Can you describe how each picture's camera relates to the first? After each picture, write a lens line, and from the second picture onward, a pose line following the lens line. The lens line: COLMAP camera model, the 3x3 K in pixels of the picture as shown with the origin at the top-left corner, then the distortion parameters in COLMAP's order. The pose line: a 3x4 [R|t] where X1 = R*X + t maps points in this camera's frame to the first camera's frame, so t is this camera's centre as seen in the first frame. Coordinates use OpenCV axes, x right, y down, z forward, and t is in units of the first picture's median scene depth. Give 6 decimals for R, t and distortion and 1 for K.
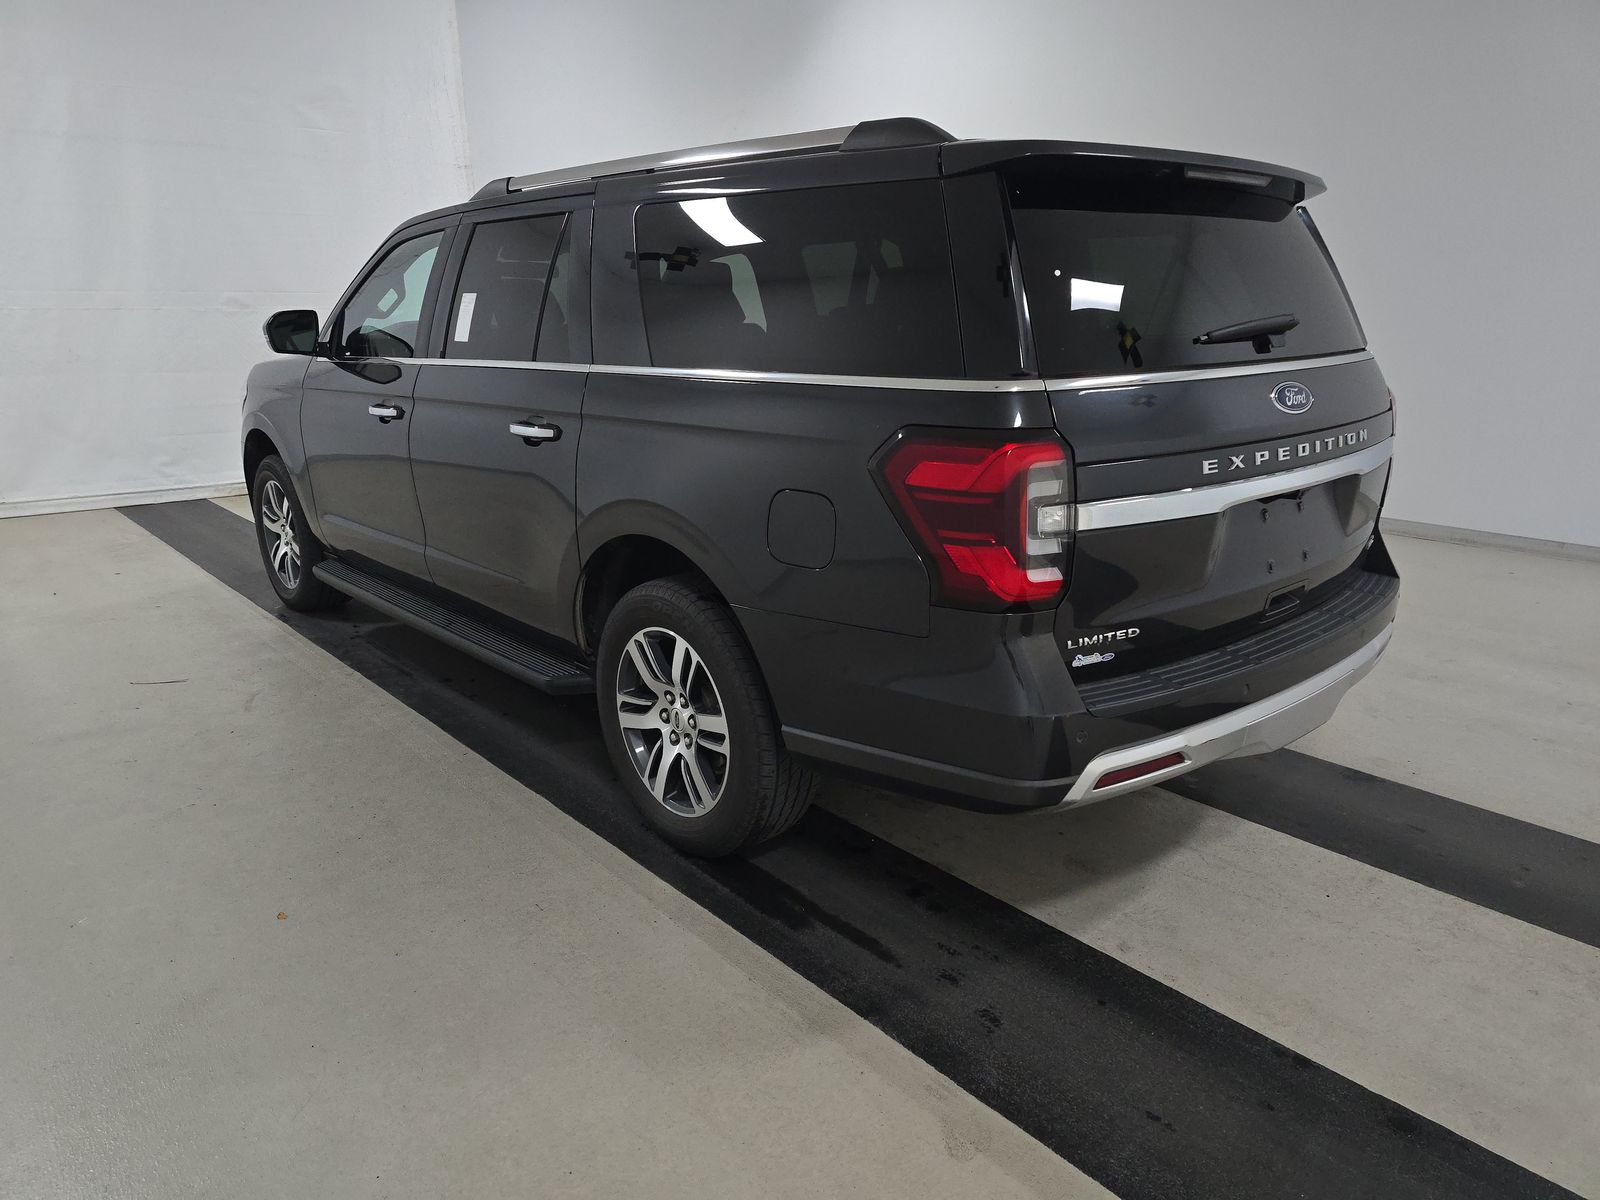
lens RADIAL K [[1086.3, 0, 798.8], [0, 1086.3, 613.3], [0, 0, 1]] dist [0.029627, -0.012761]
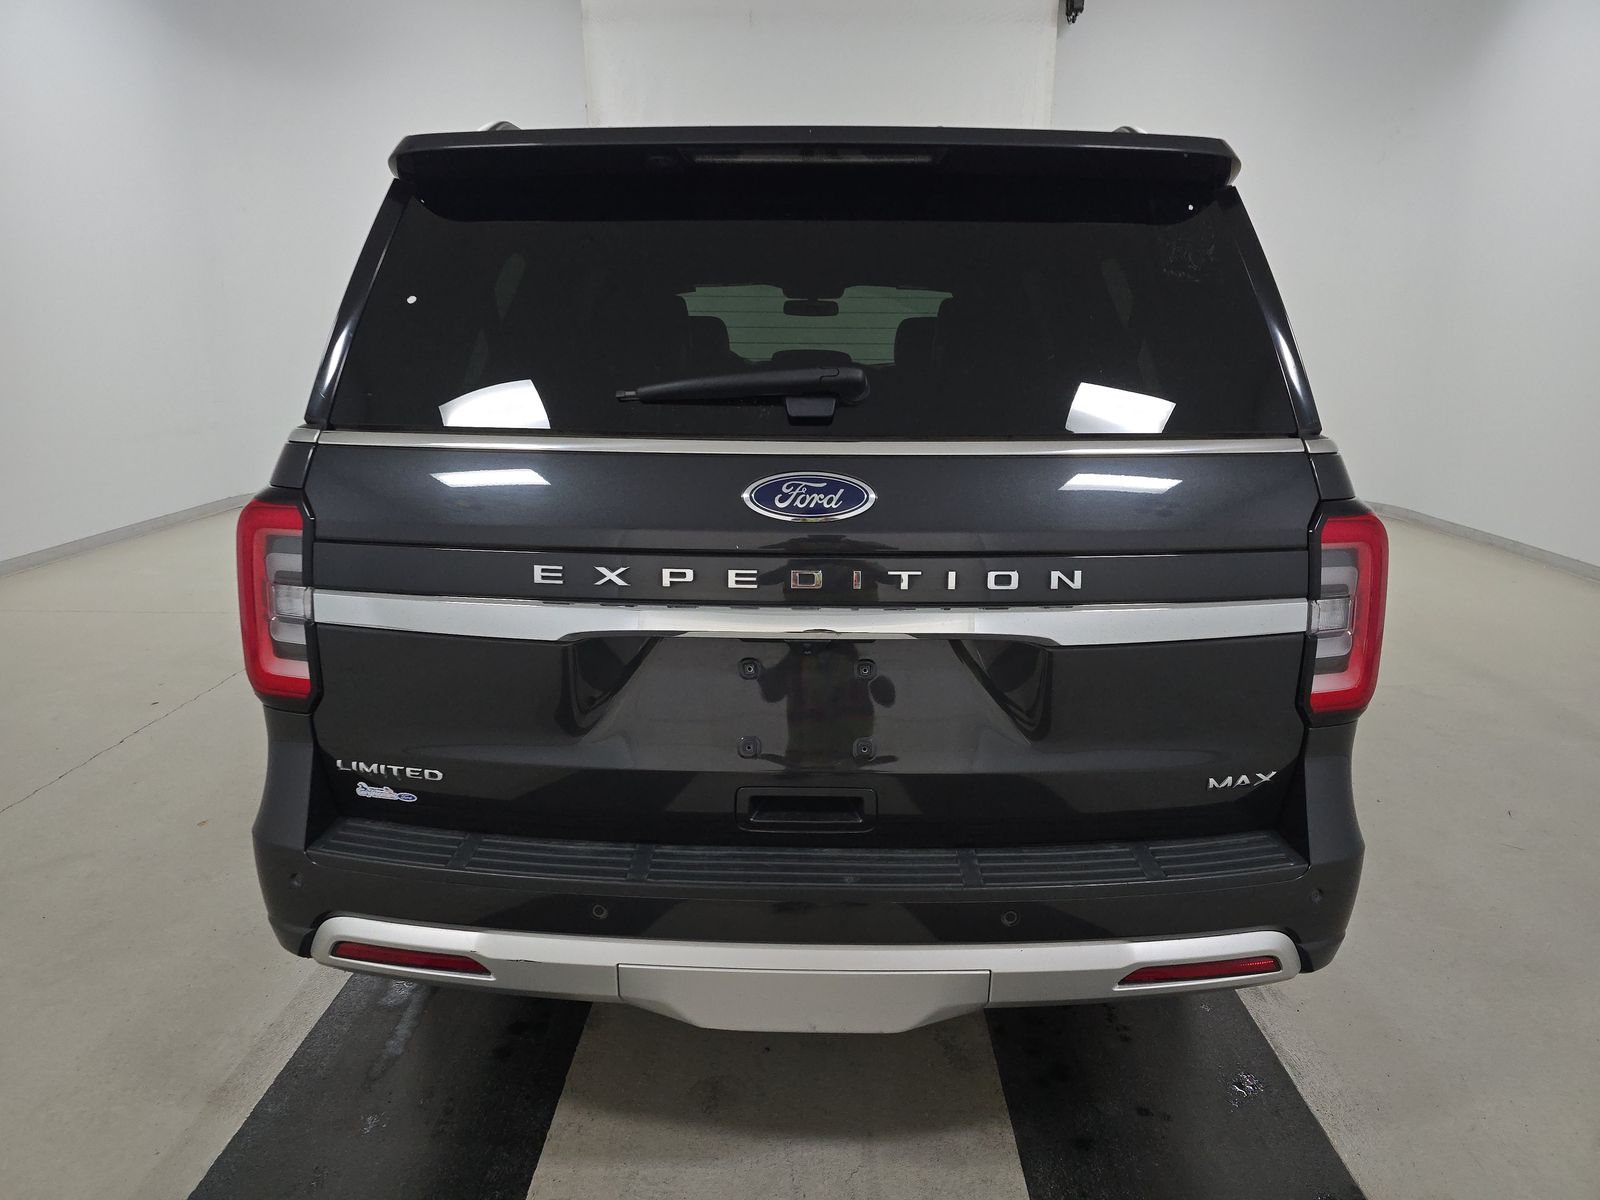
lens RADIAL K [[1086.3, 0, 803.0], [0, 1086.3, 590.0], [0, 0, 1]] dist [0.029627, -0.012761]
pose [[0.744469, 0.167053, -0.646420, 0.959256], [-0.199477, 0.979622, 0.023428, -0.175186], [0.637161, 0.111504, 0.762622, 0.578743]]
